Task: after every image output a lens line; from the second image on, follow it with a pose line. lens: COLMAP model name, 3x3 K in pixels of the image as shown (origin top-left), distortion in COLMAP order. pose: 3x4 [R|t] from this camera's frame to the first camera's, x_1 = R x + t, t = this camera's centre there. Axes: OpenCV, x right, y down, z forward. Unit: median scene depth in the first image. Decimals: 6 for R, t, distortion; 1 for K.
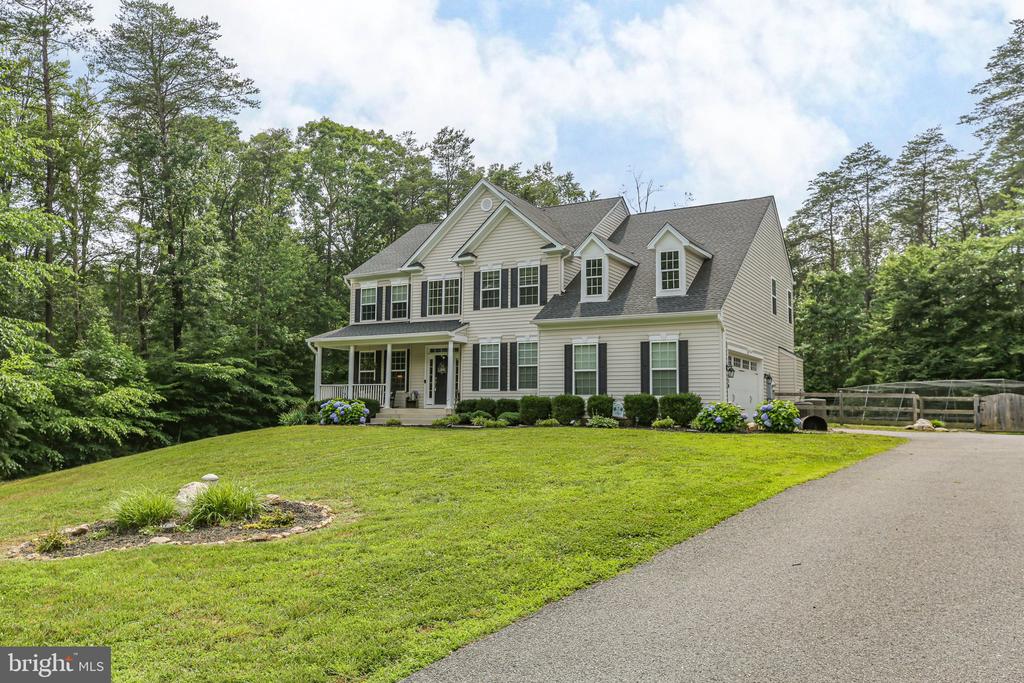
lens RADIAL K [[777.7, 0, 514.9], [0, 777.7, 341.4], [0, 0, 1]] dist [0.025767, -0.009998]
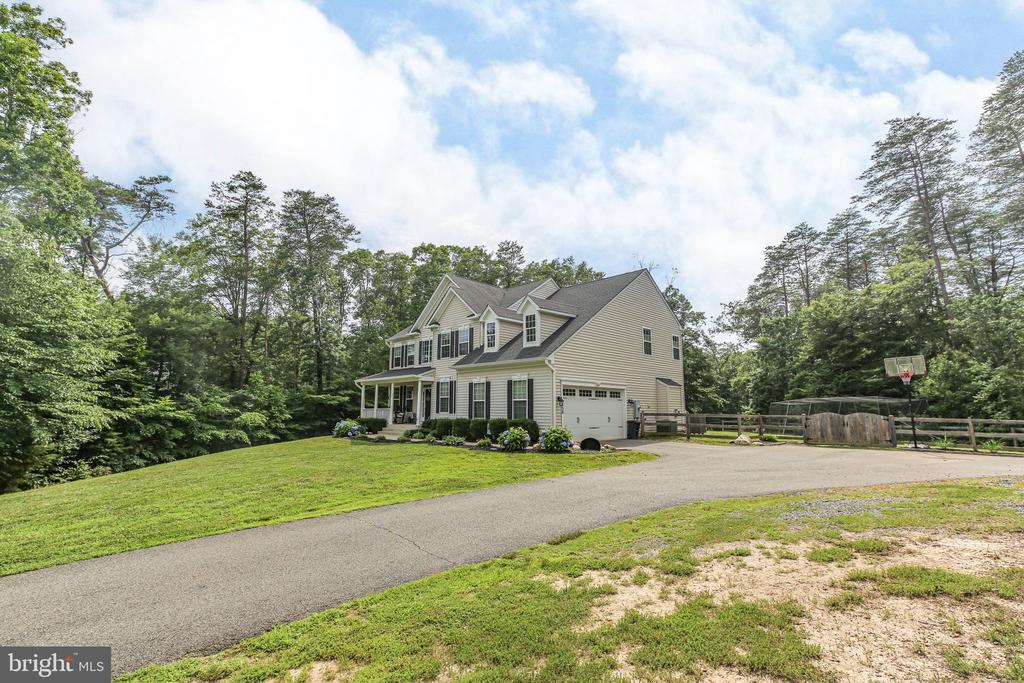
lens RADIAL K [[475.2, 0, 516.1], [0, 475.2, 342.0], [0, 0, 1]] dist [-0.020849, 0.010860]
pose [[0.965425, -0.044324, -0.256885, 0.324064], [0.029428, 0.997670, -0.061544, -0.012273], [0.259014, 0.051857, 0.964480, 0.141535]]
